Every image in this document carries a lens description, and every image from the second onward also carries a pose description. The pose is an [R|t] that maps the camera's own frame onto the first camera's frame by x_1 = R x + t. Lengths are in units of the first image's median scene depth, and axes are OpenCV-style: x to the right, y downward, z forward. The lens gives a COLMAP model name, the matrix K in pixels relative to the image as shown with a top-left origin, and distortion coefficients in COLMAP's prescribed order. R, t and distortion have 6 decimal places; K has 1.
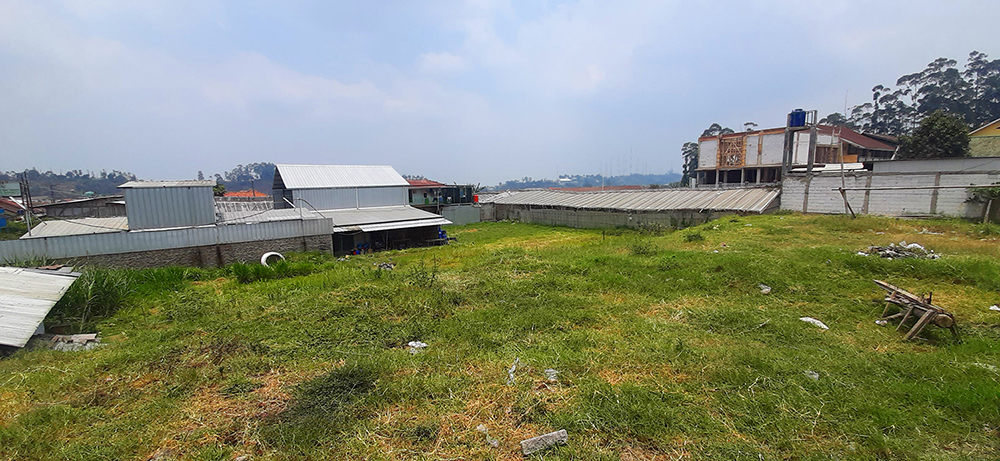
lens RADIAL K [[390.4, 0, 506.0], [0, 390.4, 234.7], [0, 0, 1]] dist [0.010898, -0.011397]
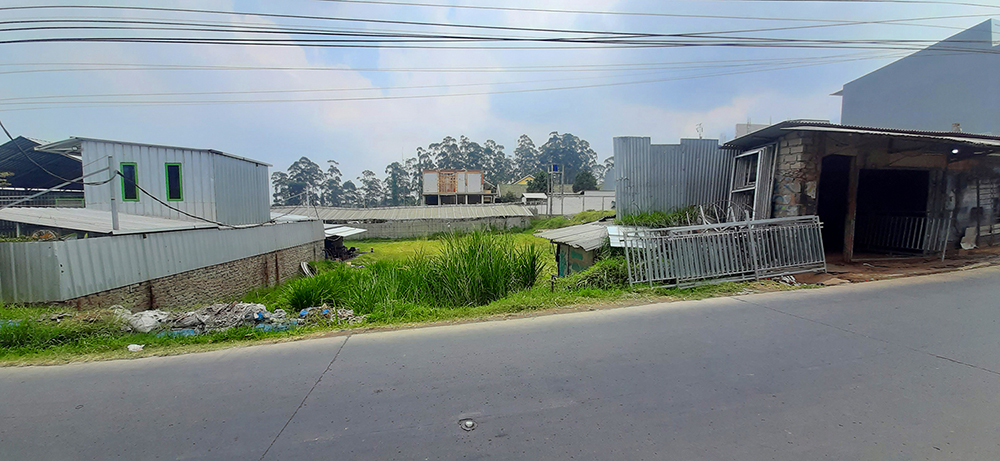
lens RADIAL K [[390.4, 0, 504.9], [0, 390.4, 232.3], [0, 0, 1]] dist [0.010898, -0.011397]
pose [[0.476173, -0.030621, 0.878819, -0.735760], [0.110393, 0.993569, -0.025196, 0.033731], [-0.872395, 0.109013, 0.476491, 0.203180]]
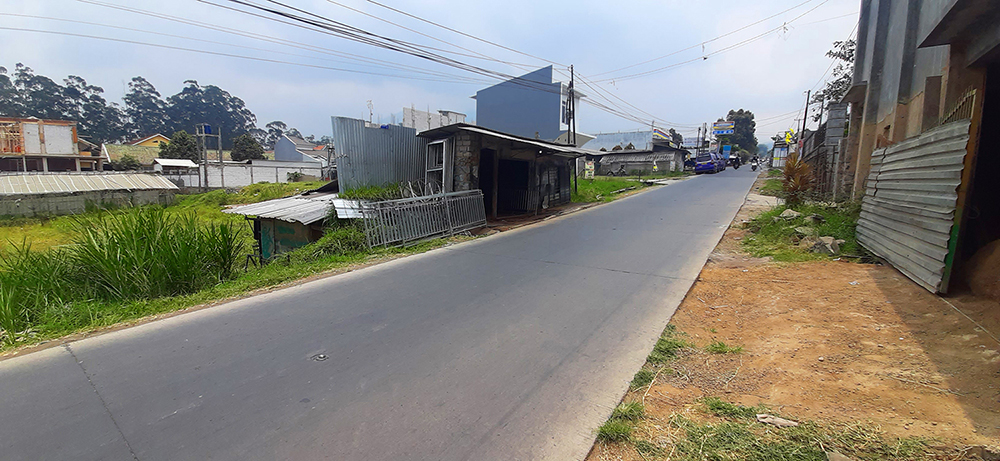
lens RADIAL K [[390.4, 0, 501.4], [0, 390.4, 230.5], [0, 0, 1]] dist [0.010898, -0.011397]
pose [[-0.283253, -0.096716, 0.954156, -0.769996], [0.126232, 0.982486, 0.137061, 0.030225], [-0.950701, 0.159268, -0.266083, 0.224109]]
